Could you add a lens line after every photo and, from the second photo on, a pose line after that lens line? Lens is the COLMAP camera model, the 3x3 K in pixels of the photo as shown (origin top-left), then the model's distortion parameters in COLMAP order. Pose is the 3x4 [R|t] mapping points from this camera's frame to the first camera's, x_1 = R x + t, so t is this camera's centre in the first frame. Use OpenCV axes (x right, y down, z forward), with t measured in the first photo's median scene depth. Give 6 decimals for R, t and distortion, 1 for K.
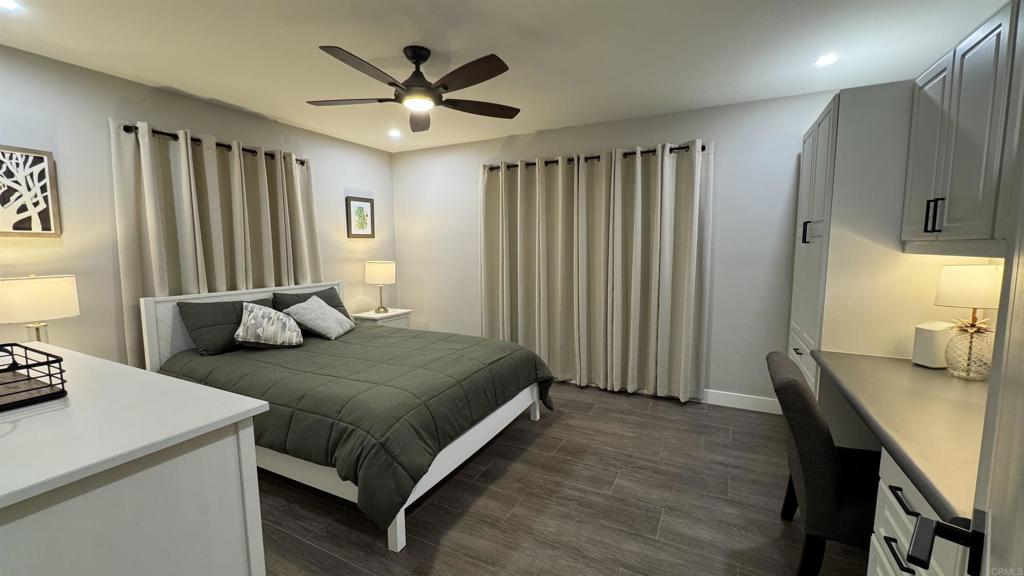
lens RADIAL K [[408.3, 0, 513.4], [0, 408.3, 288.5], [0, 0, 1]] dist [-0.008414, 0.001161]
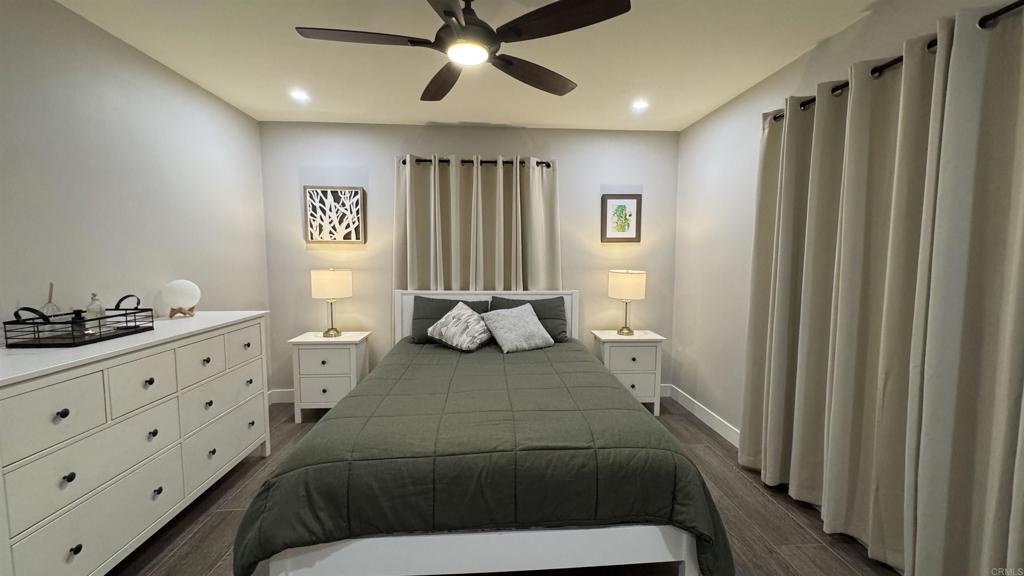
lens RADIAL K [[408.3, 0, 513.6], [0, 408.3, 288.9], [0, 0, 1]] dist [-0.008414, 0.001161]
pose [[0.514814, 0.081004, -0.853466, 0.347607], [-0.094765, 0.994802, 0.037256, -0.055542], [0.852048, 0.061699, 0.519815, 0.546078]]
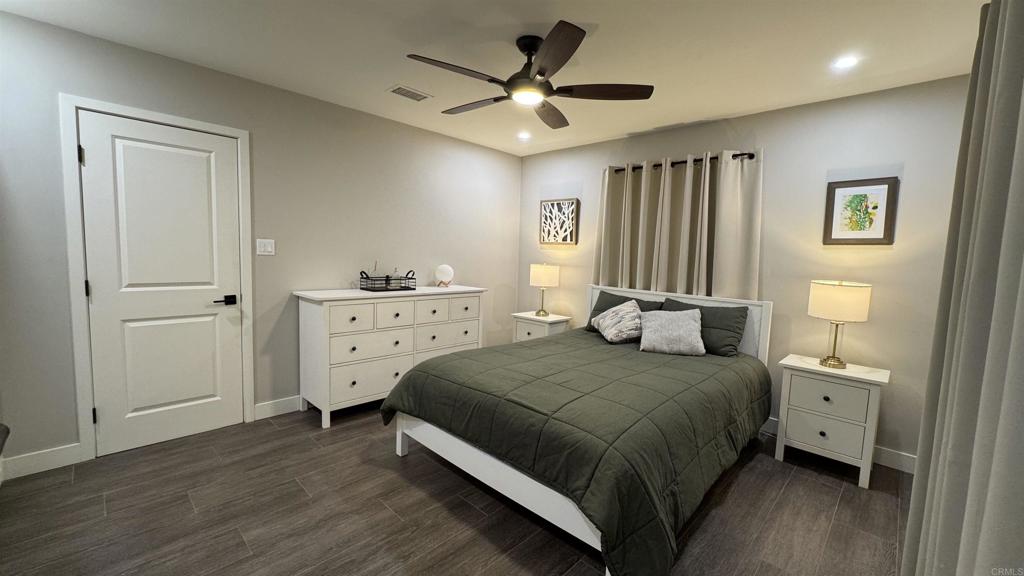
lens RADIAL K [[408.3, 0, 512.7], [0, 408.3, 287.8], [0, 0, 1]] dist [-0.008414, 0.001161]
pose [[-0.288044, 0.080400, -0.954236, 0.544134], [-0.127663, 0.984351, 0.121473, -0.097151], [0.949070, 0.156810, -0.273272, 0.982290]]
